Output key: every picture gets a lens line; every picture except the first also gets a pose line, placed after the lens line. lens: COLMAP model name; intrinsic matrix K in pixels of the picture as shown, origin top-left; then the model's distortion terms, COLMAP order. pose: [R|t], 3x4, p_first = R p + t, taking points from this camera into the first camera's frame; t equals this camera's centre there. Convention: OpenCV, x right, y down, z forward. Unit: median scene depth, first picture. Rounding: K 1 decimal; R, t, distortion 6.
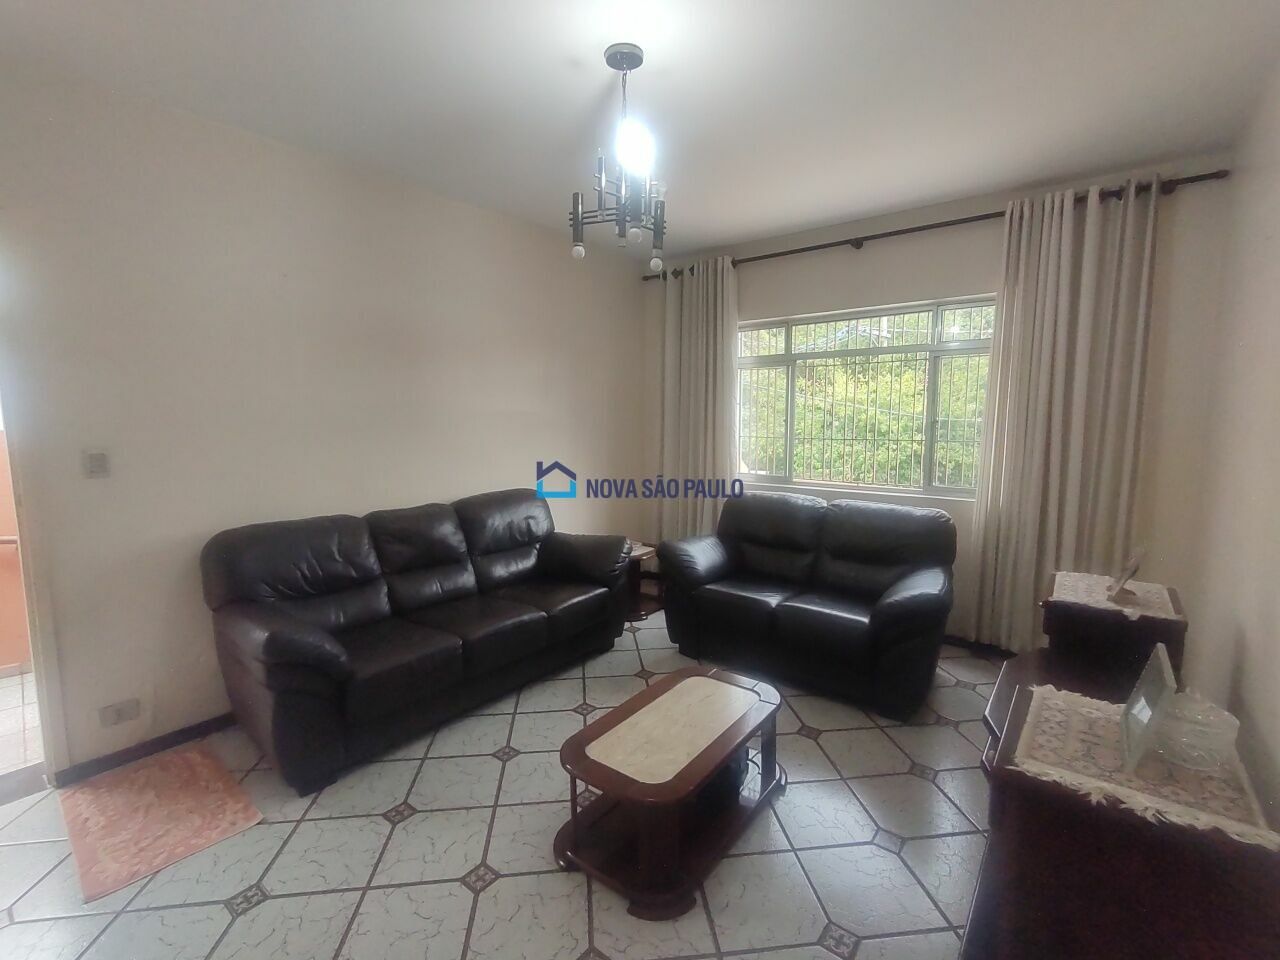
lens RADIAL K [[577.7, 0, 644.2], [0, 577.7, 481.0], [0, 0, 1]] dist [0.003625, 0.000686]
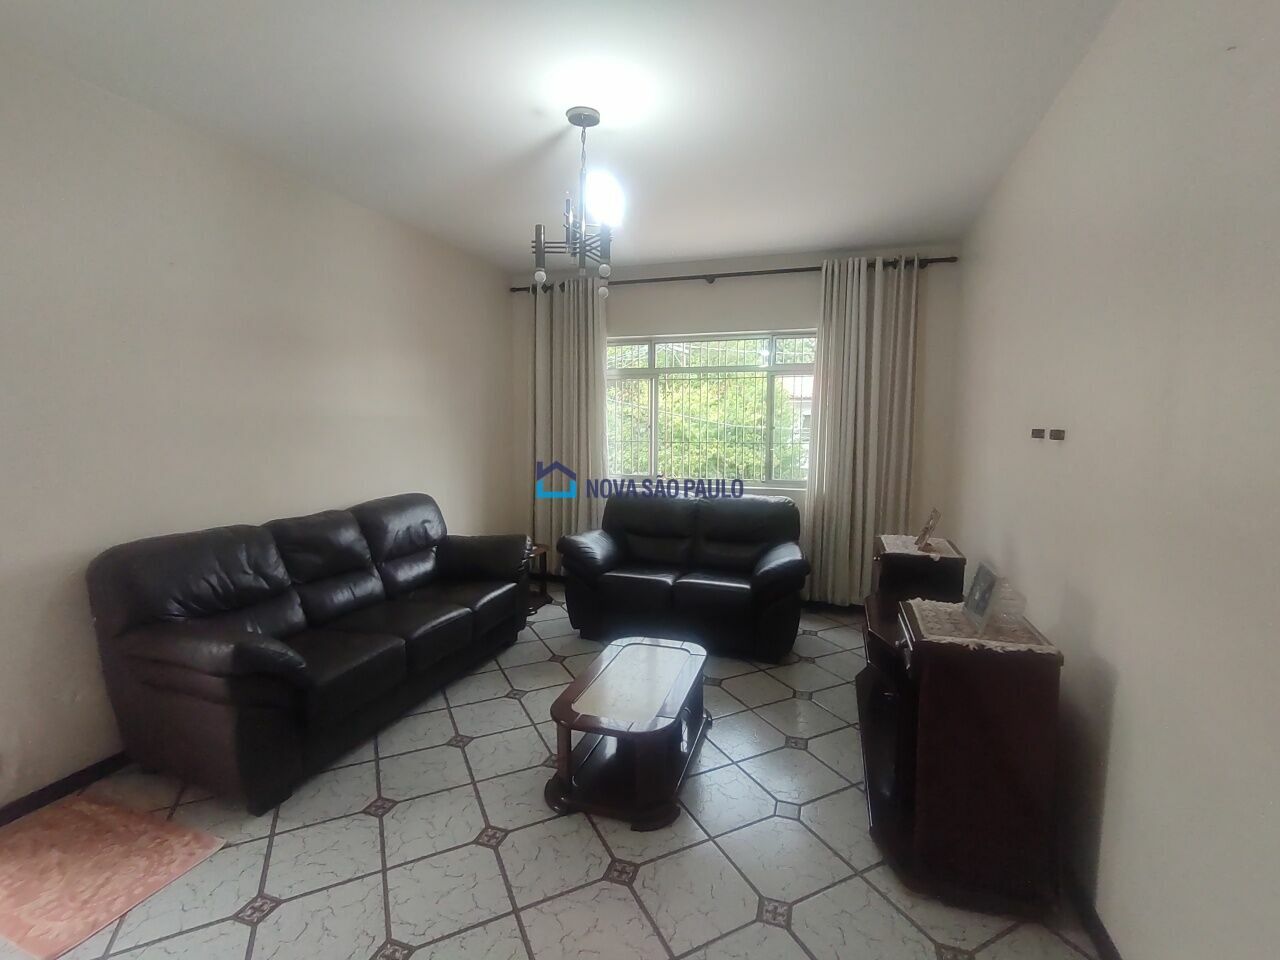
lens RADIAL K [[577.7, 0, 644.0], [0, 577.7, 479.9], [0, 0, 1]] dist [0.003625, 0.000686]
pose [[0.941256, -0.026444, 0.336656, -0.239196], [0.031082, 0.999482, -0.008392, 0.015198], [-0.336259, 0.018363, 0.941590, -0.098449]]
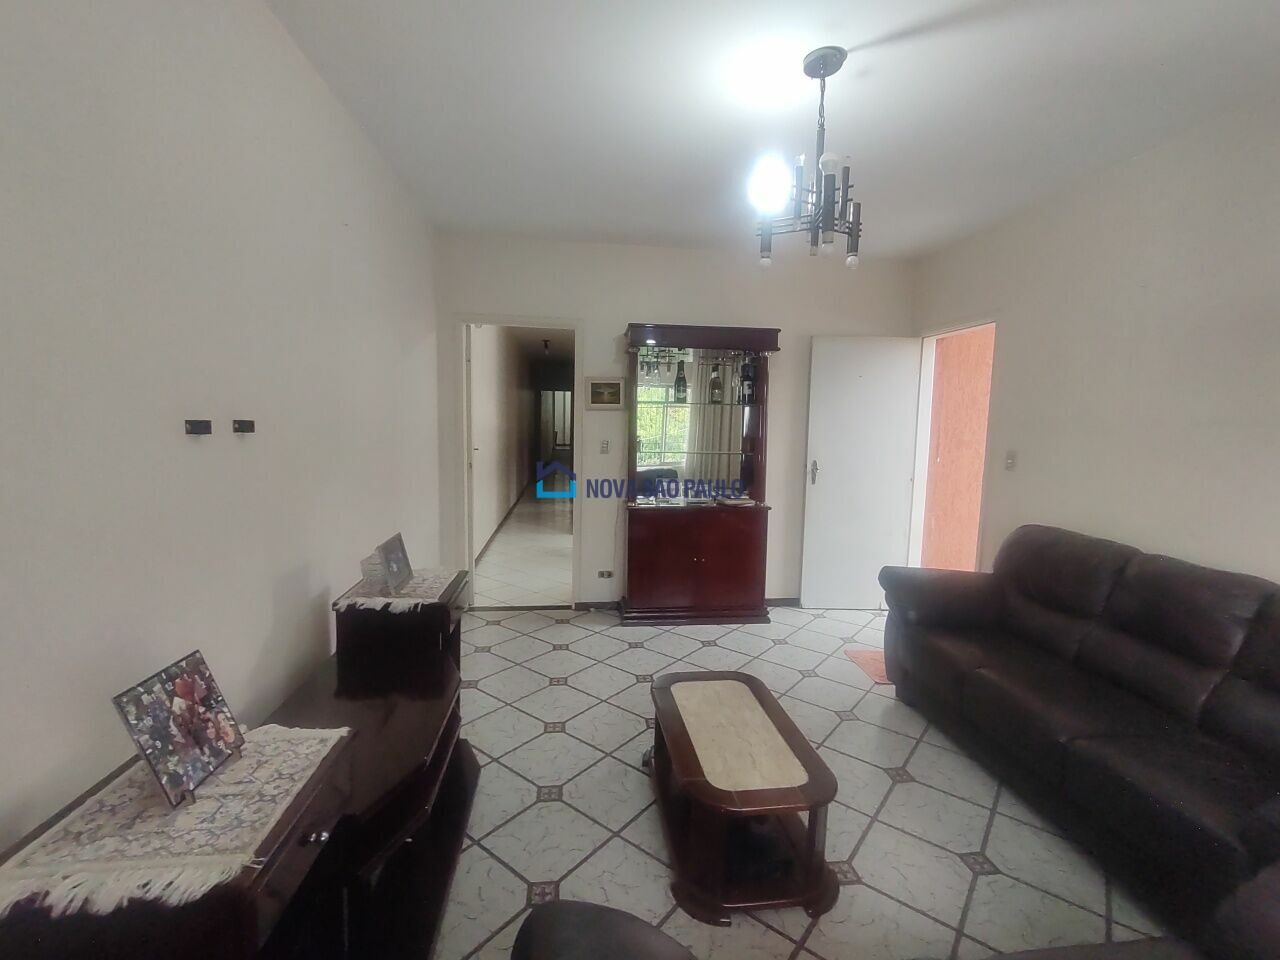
lens RADIAL K [[577.7, 0, 640.8], [0, 577.7, 478.9], [0, 0, 1]] dist [0.003625, 0.000686]
pose [[-0.714094, 0.053738, -0.697984, 0.650624], [-0.102482, 0.978283, 0.180166, -0.131277], [0.692508, 0.200186, -0.693079, 1.148132]]
